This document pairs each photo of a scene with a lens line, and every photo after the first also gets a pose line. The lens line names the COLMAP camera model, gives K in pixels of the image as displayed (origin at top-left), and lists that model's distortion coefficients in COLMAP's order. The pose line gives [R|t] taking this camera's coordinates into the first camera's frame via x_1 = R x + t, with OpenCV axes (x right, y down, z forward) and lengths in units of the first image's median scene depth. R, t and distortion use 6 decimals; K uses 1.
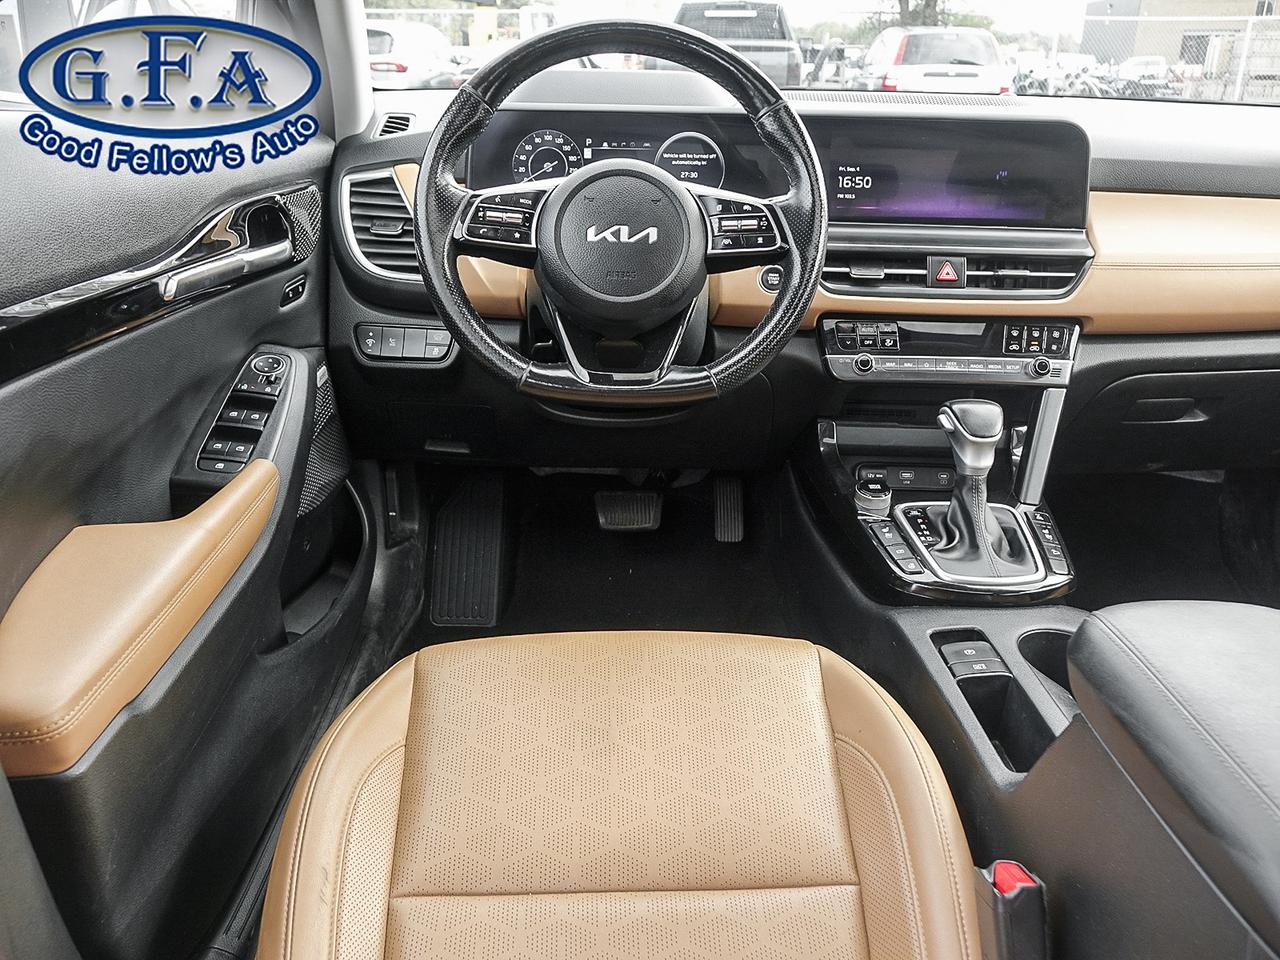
lens RADIAL K [[1001.4, 0, 640.0], [0, 1001.4, 480.0], [0, 0, 1]] dist [0.000788, -0.006822]
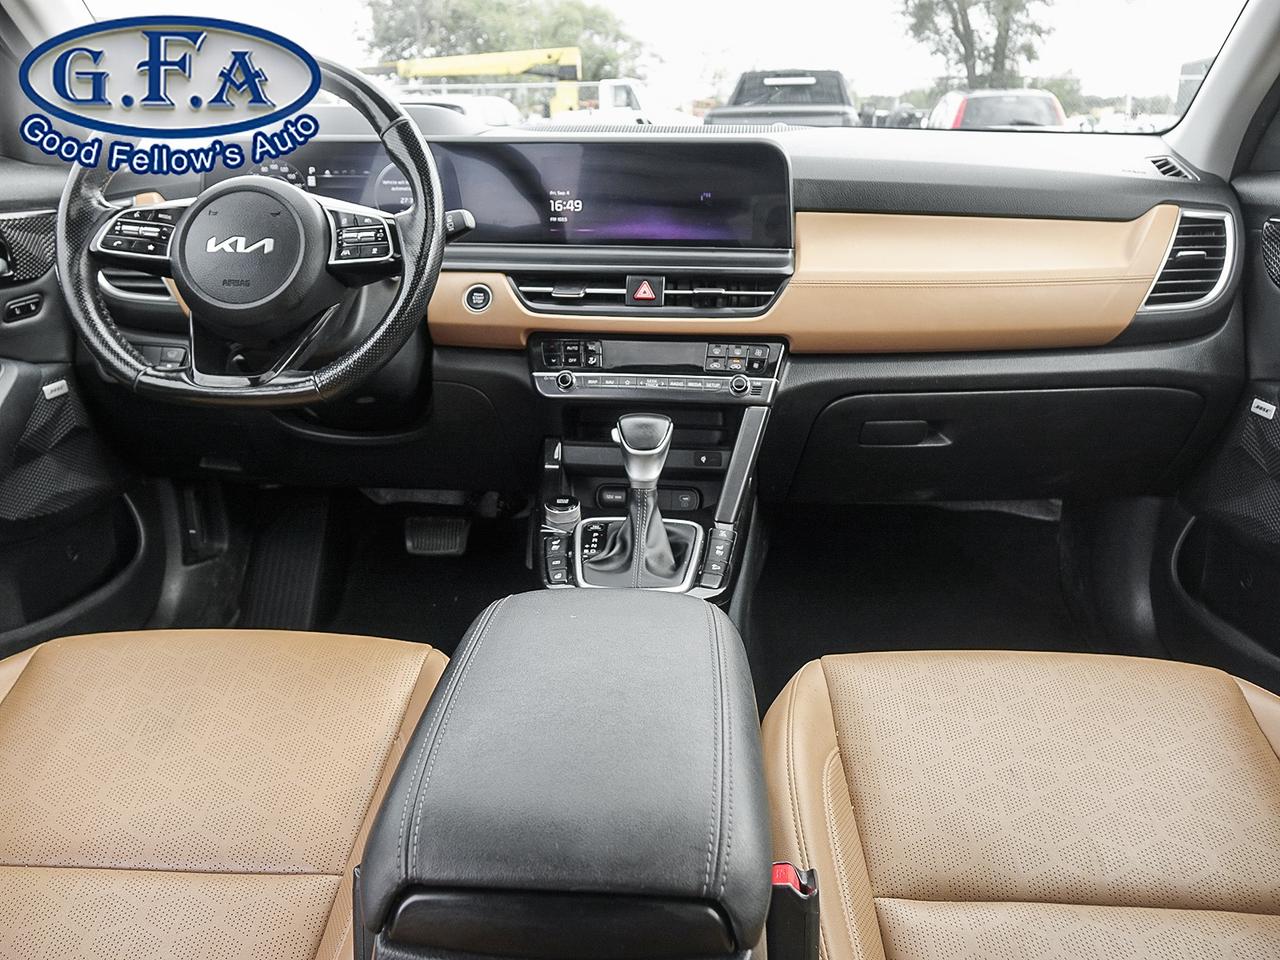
lens RADIAL K [[1001.4, 0, 640.0], [0, 1001.4, 480.0], [0, 0, 1]] dist [0.000788, -0.006822]
pose [[0.995645, 0.014442, -0.092101, 0.393069], [-0.020182, 0.997891, -0.061700, 0.044732], [0.091016, 0.063290, 0.993836, 0.007125]]
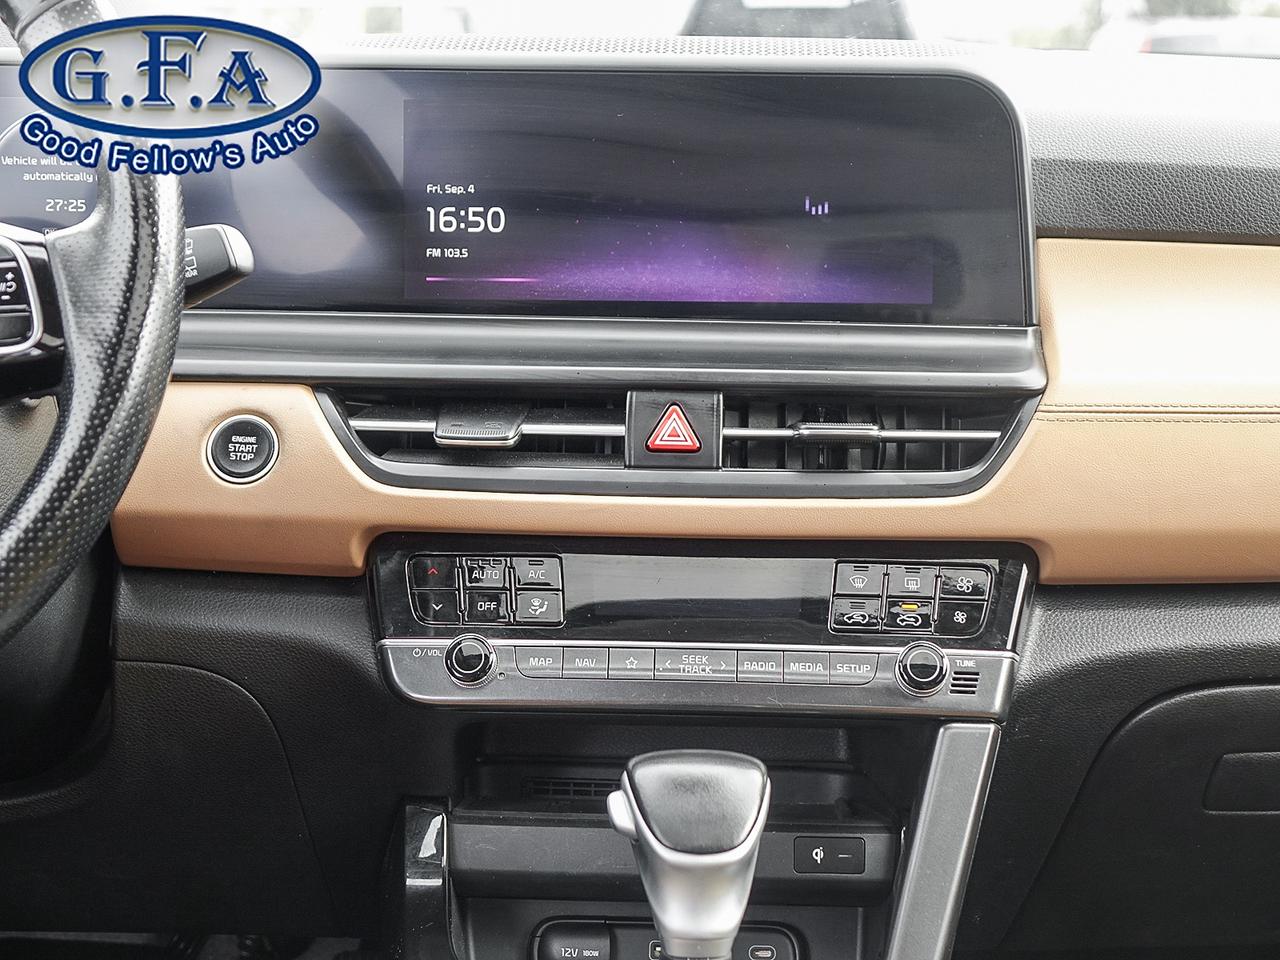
lens RADIAL K [[2099.0, 0, 640.0], [0, 2099.0, 480.0], [0, 0, 1]] dist [-0.000029, -0.128196]
pose [[0.999830, -0.003238, -0.018149, 0.304690], [-0.000753, 0.976455, -0.215718, -0.008393], [0.018420, 0.215695, 0.976287, 0.188366]]
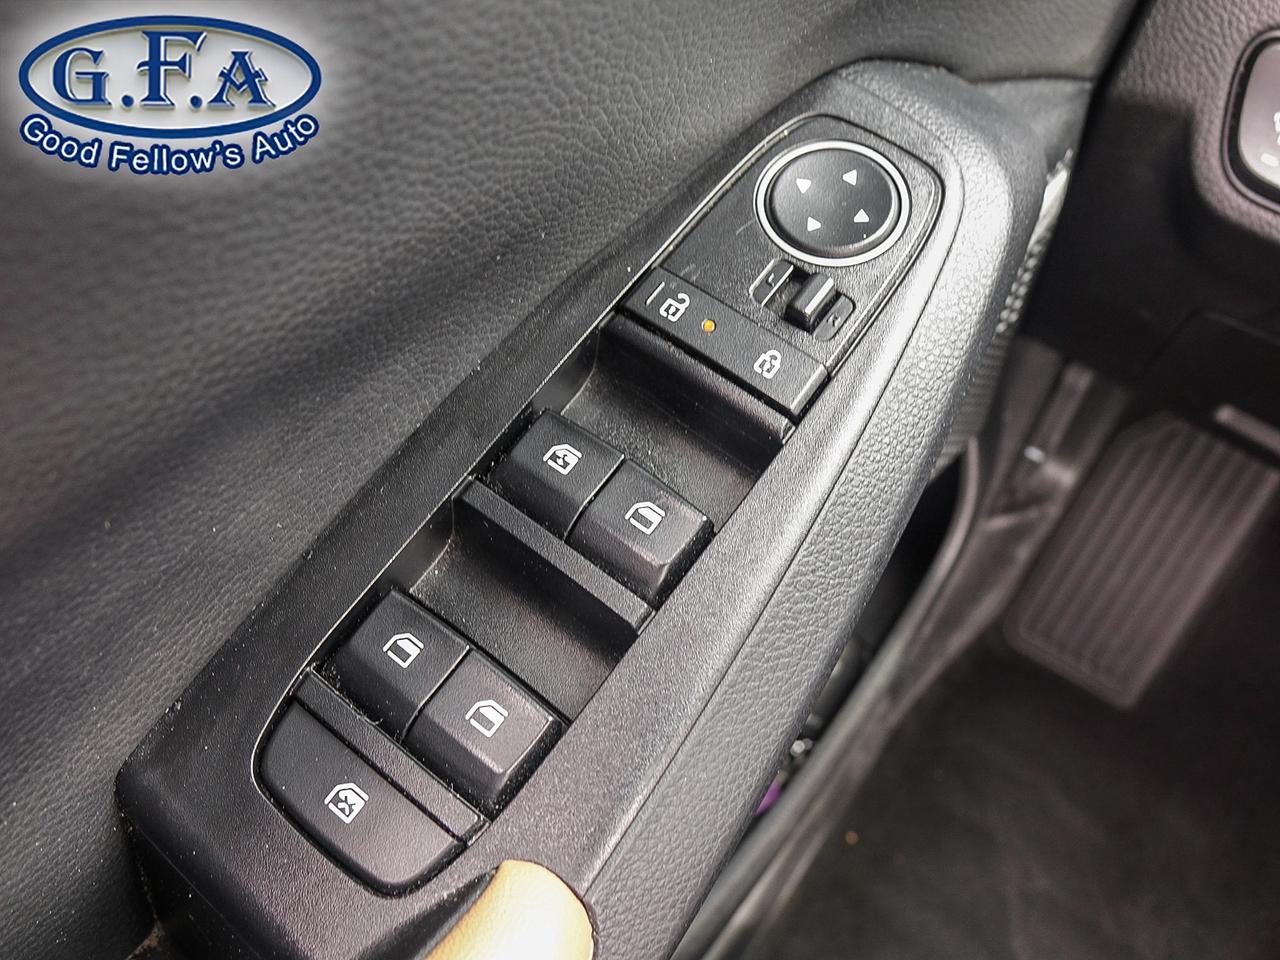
lens RADIAL K [[996.5, 0, 640.0], [0, 996.5, 480.0], [0, 0, 1]] dist [-0.008589, -0.005418]
pose [[0.789001, 0.471361, -0.394076, -0.263824], [-0.272589, 0.843388, 0.463025, -0.136115], [0.550611, -0.257906, 0.793922, 0.717414]]
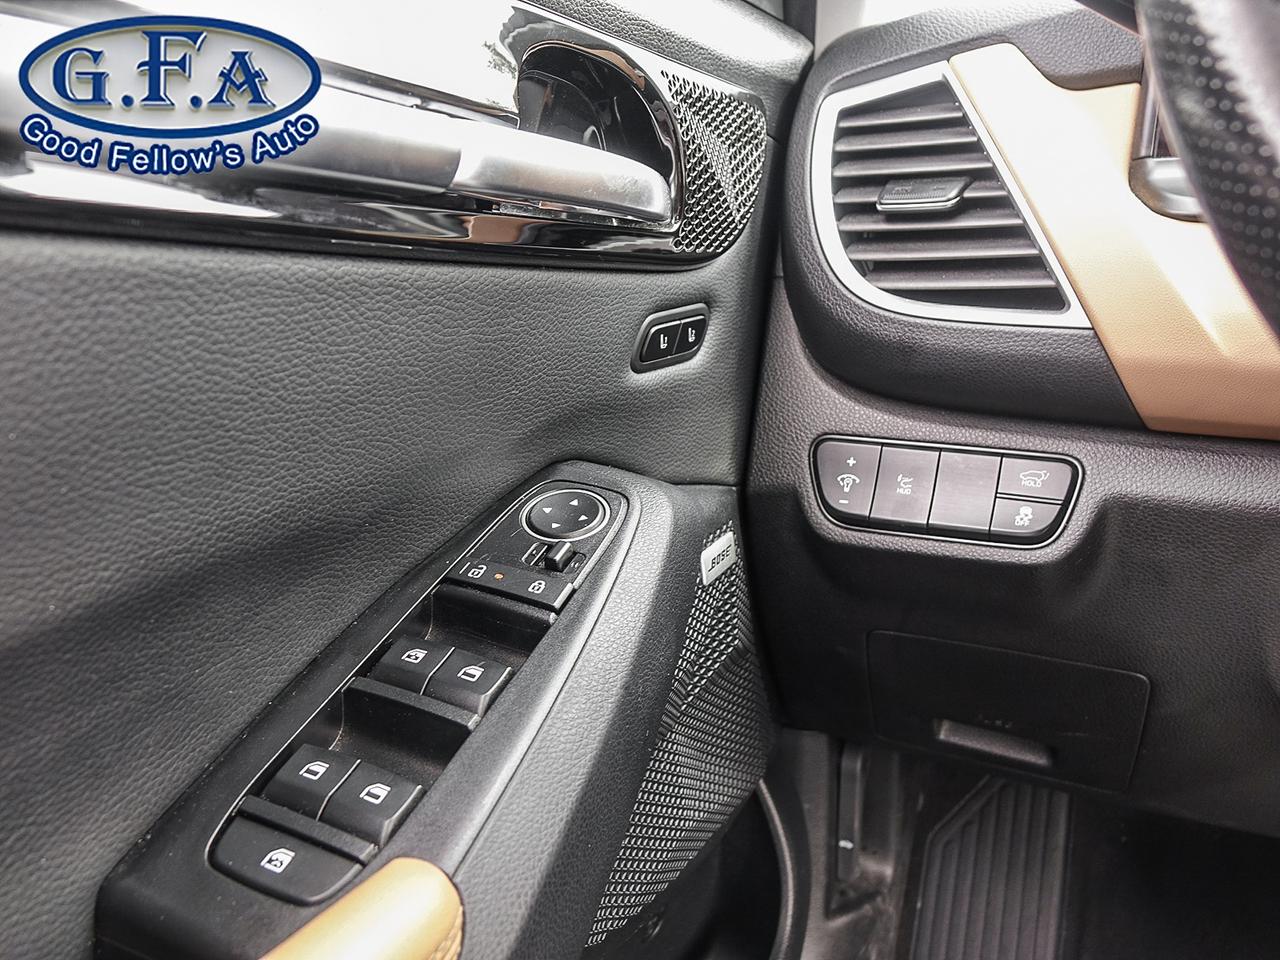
lens RADIAL K [[1001.4, 0, 640.0], [0, 1001.4, 480.0], [0, 0, 1]] dist [0.000788, -0.006822]
pose [[0.900791, 0.061197, -0.429919, -0.176187], [-0.134419, 0.980691, -0.142045, -0.072174], [0.412925, 0.185742, 0.891624, 0.623425]]
